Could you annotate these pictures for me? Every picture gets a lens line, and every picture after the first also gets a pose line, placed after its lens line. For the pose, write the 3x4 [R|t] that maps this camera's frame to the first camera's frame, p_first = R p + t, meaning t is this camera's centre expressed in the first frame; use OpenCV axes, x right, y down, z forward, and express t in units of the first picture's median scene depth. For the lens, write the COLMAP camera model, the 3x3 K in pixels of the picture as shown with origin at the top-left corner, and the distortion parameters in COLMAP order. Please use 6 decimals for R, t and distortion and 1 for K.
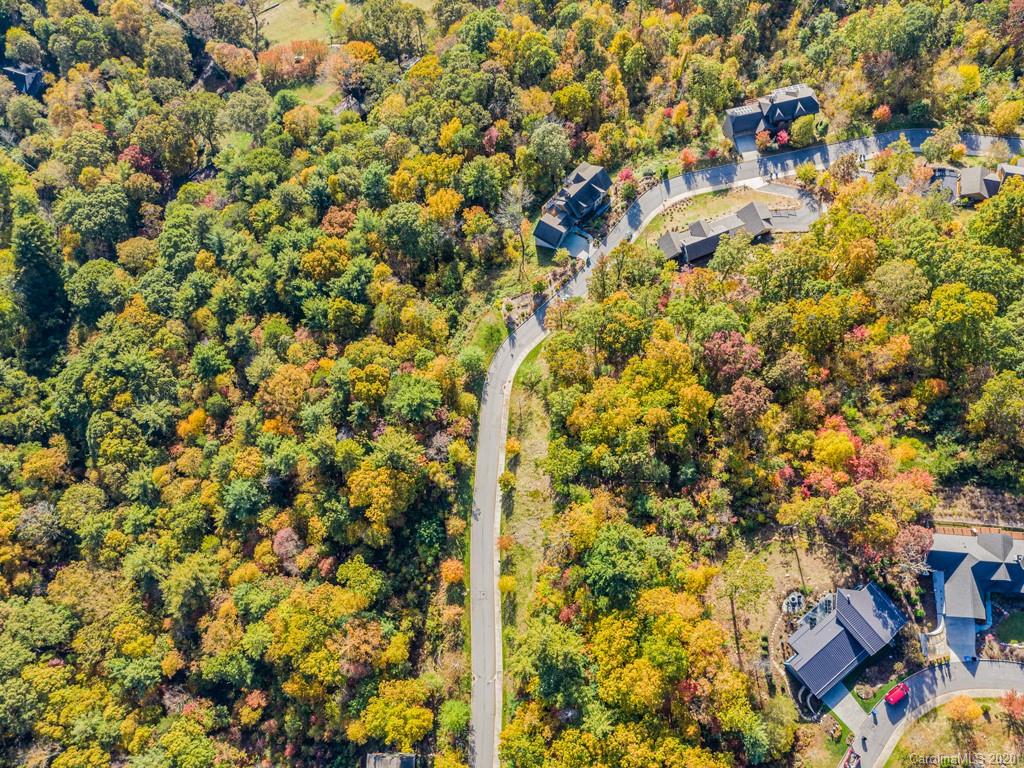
lens RADIAL K [[908.1, 0, 512.5], [0, 908.1, 383.4], [0, 0, 1]] dist [-0.026571, 0.053764]
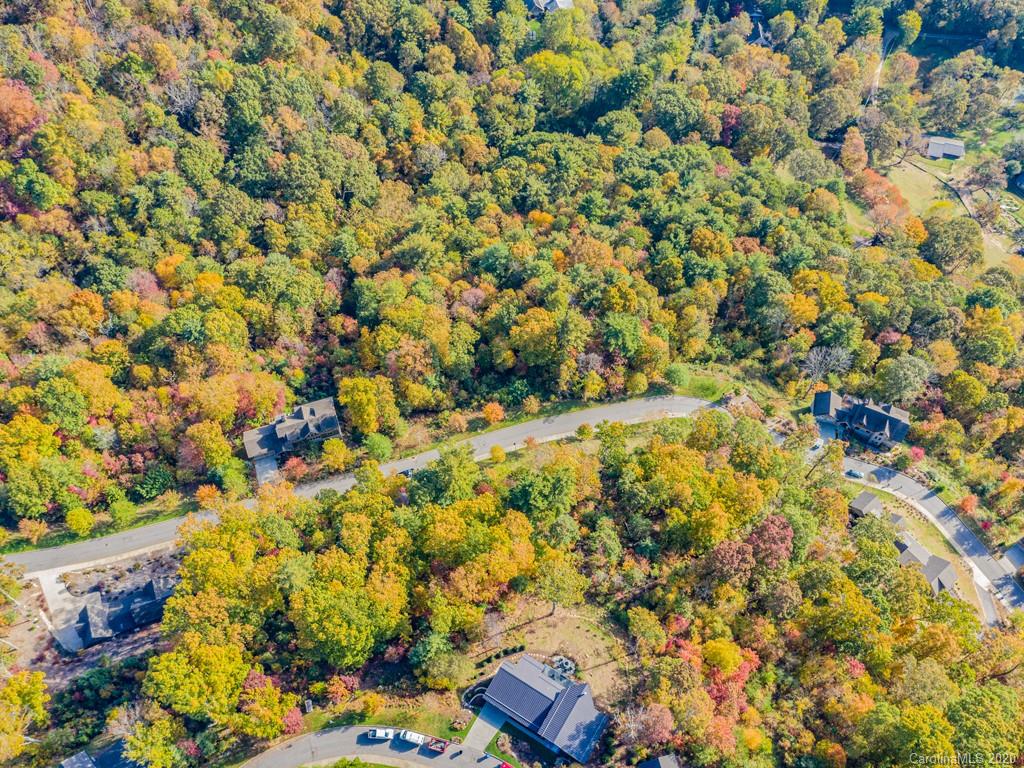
lens RADIAL K [[908.1, 0, 505.6], [0, 908.1, 385.2], [0, 0, 1]] dist [-0.026571, 0.053764]
pose [[0.323992, 0.846522, -0.422410, 0.349666], [-0.912082, 0.398079, 0.098186, 0.058182], [0.251269, 0.353461, 0.901071, -0.040566]]
